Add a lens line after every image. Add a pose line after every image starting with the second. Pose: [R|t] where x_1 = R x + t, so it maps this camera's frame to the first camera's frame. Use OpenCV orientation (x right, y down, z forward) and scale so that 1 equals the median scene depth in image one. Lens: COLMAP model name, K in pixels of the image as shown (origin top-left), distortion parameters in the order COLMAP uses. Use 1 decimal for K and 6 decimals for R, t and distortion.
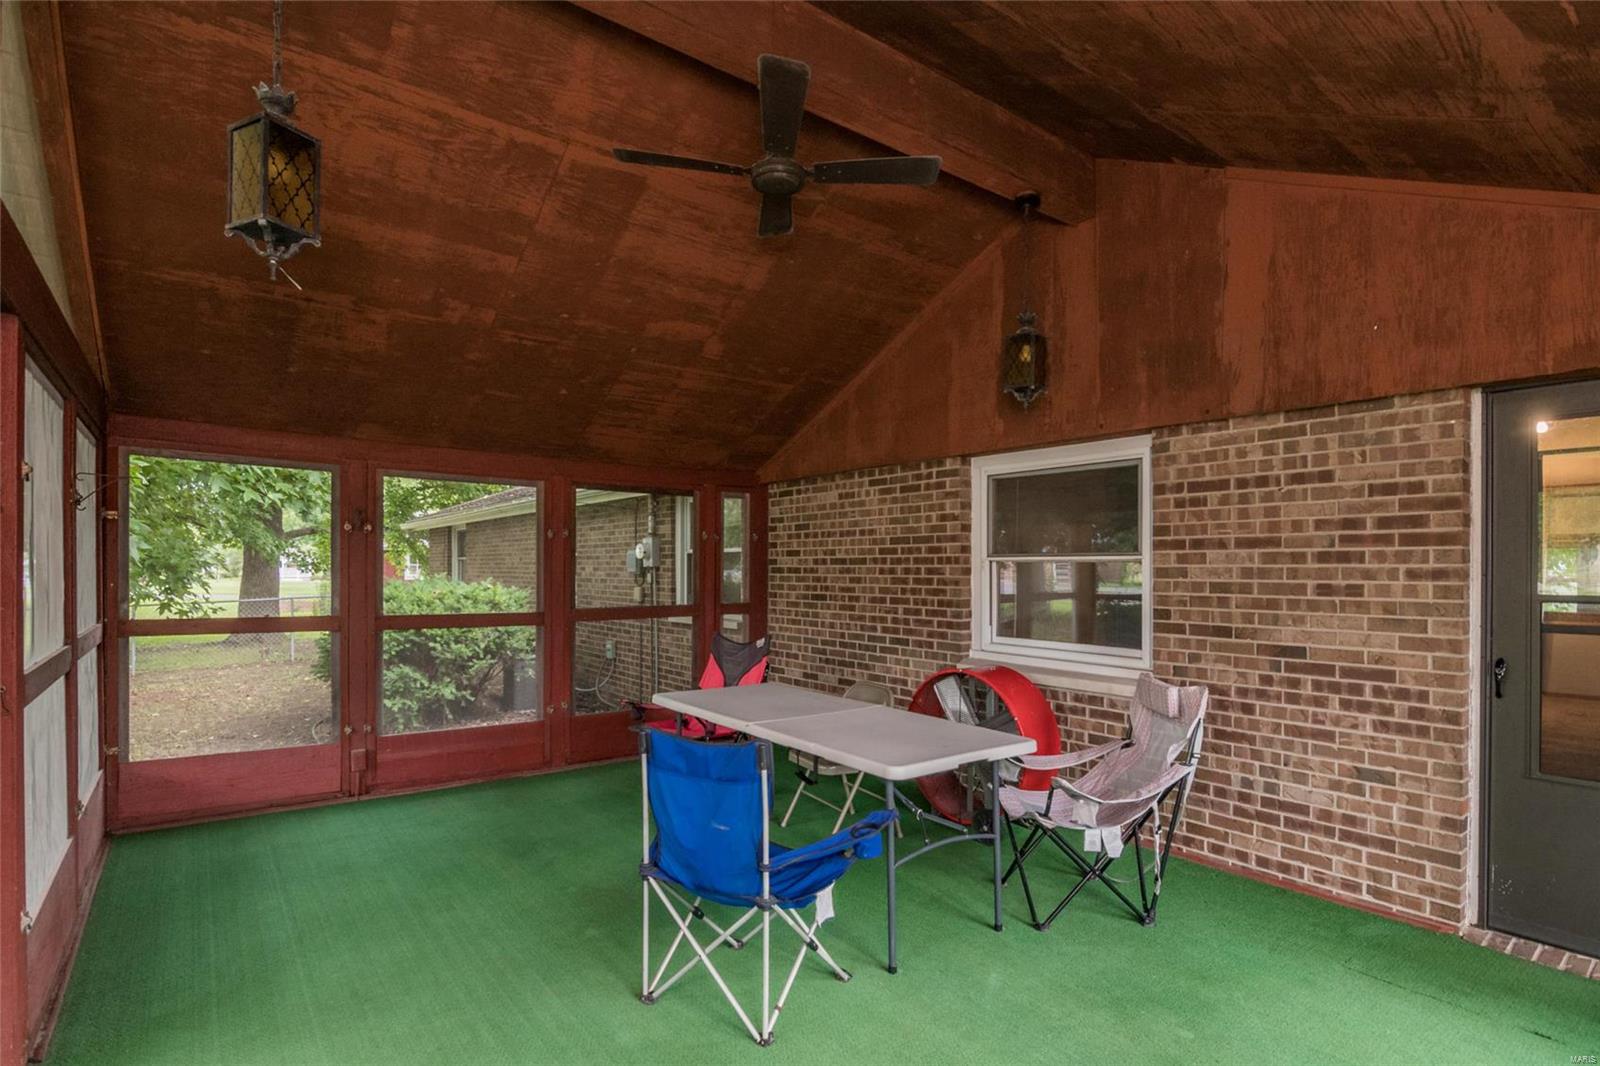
lens RADIAL K [[780.9, 0, 795.4], [0, 780.9, 568.1], [0, 0, 1]] dist [-0.001423, -0.000161]
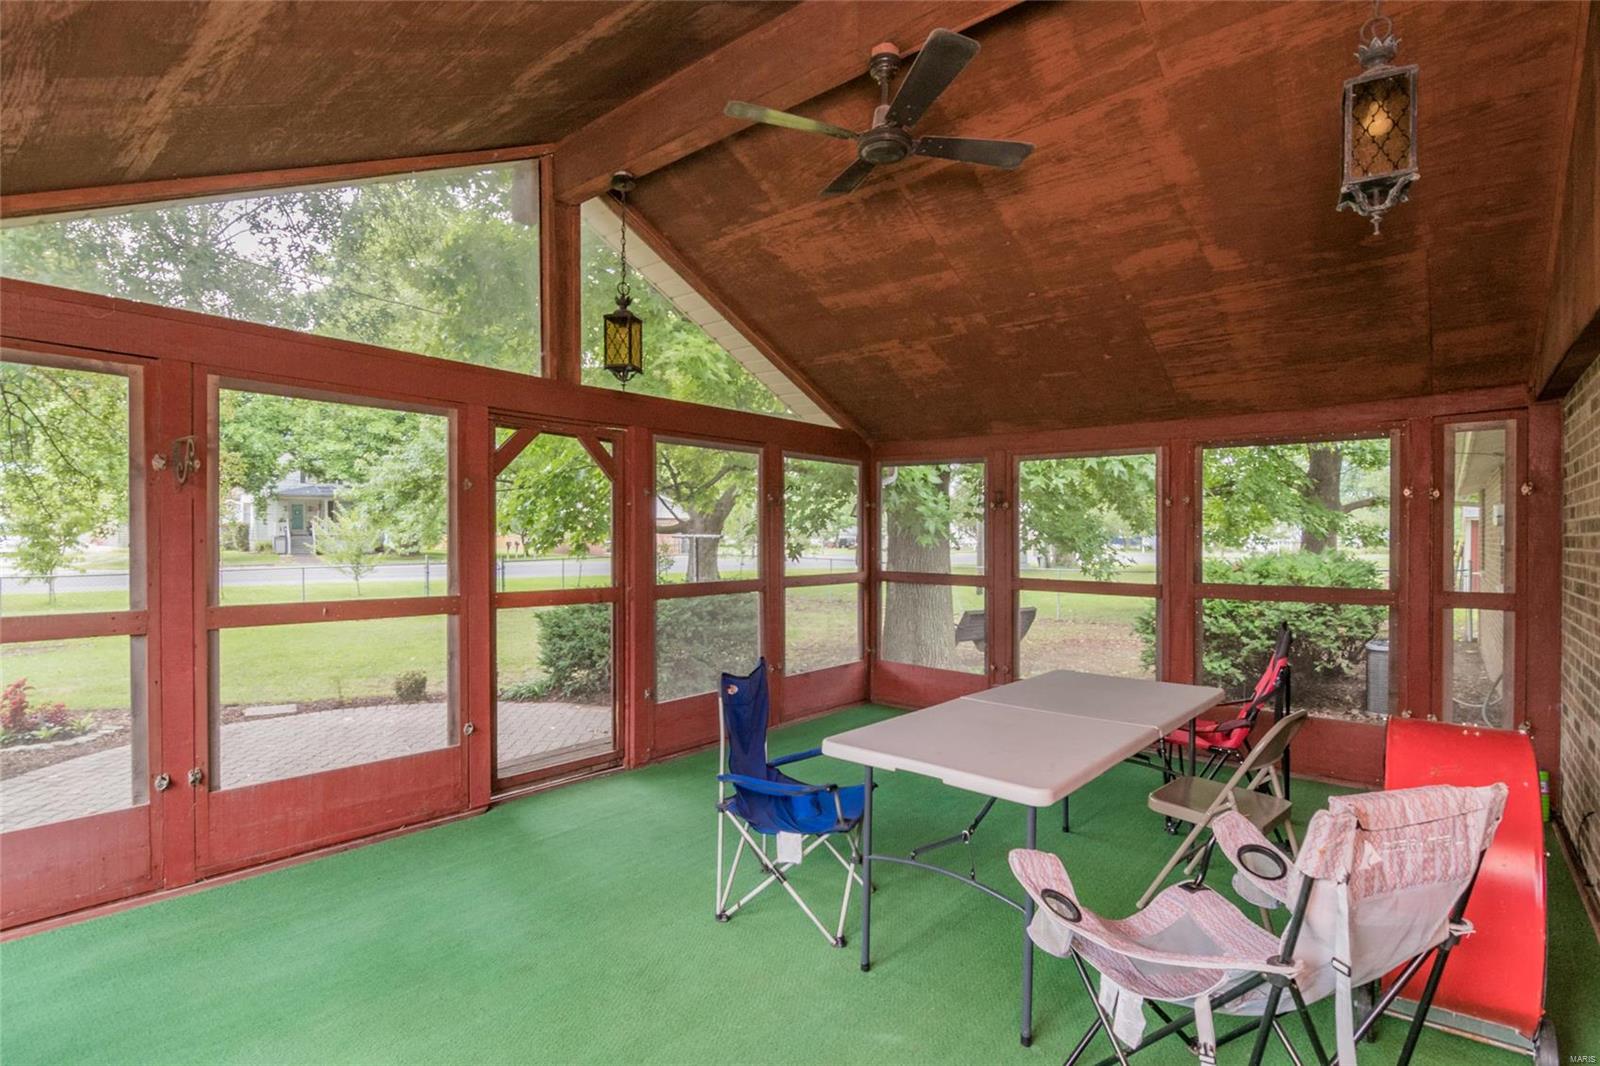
lens RADIAL K [[781.8, 0, 792.4], [0, 781.8, 547.2], [0, 0, 1]] dist [-0.010902, -0.000305]
pose [[0.218939, 0.008819, -0.975699, 0.576615], [-0.003417, 0.999960, 0.008271, 0.005086], [0.975733, 0.001523, 0.218960, 0.409400]]
